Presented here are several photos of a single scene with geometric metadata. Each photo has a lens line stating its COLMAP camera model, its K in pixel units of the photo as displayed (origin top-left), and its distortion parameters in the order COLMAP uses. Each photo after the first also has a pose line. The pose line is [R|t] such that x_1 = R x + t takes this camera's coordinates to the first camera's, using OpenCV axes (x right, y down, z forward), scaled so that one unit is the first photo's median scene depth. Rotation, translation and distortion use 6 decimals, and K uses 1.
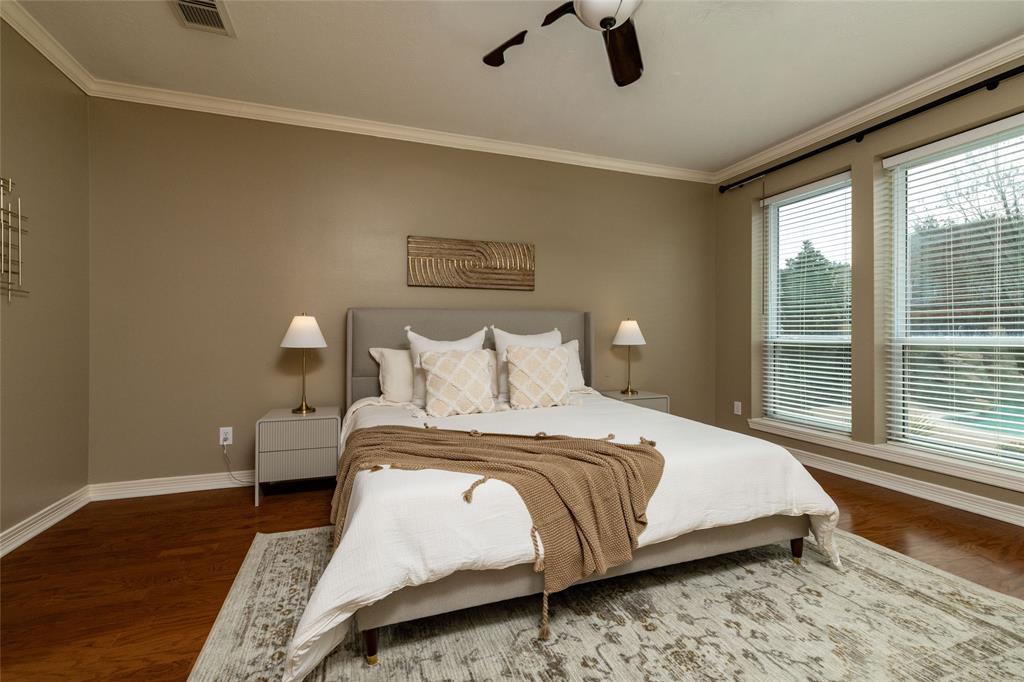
lens RADIAL K [[439.4, 0, 507.6], [0, 439.4, 337.4], [0, 0, 1]] dist [-0.001223, -0.000070]
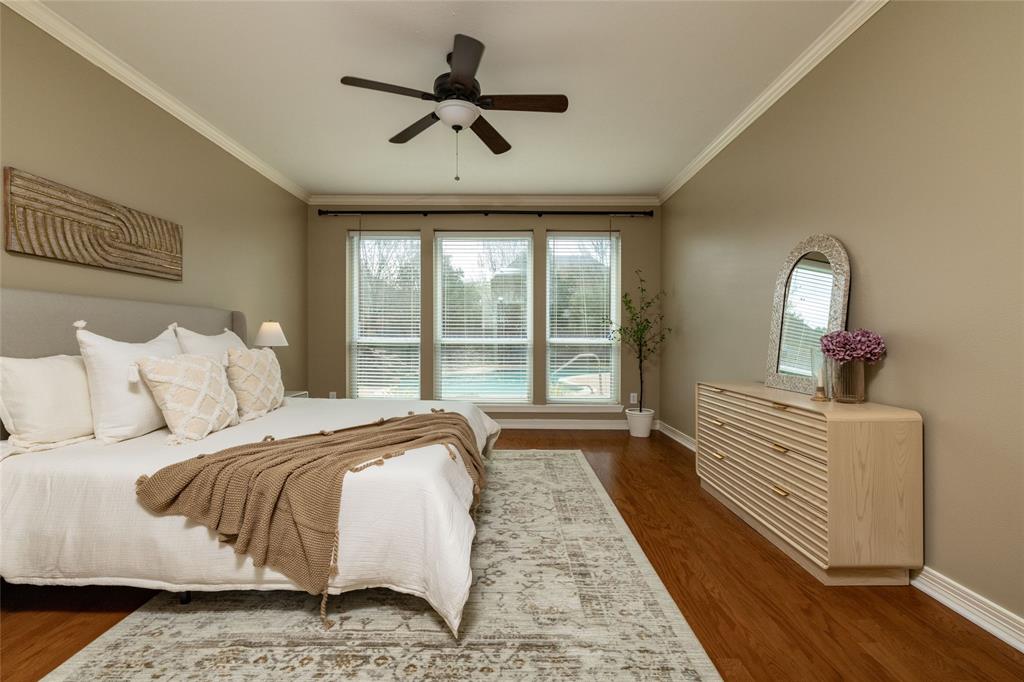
lens RADIAL K [[439.4, 0, 507.6], [0, 439.4, 337.4], [0, 0, 1]] dist [-0.001223, -0.000070]
pose [[0.338149, 0.002844, 0.941088, -0.622924], [-0.003567, 0.999992, -0.001740, -0.002839], [-0.941086, -0.002769, 0.338156, 0.180656]]
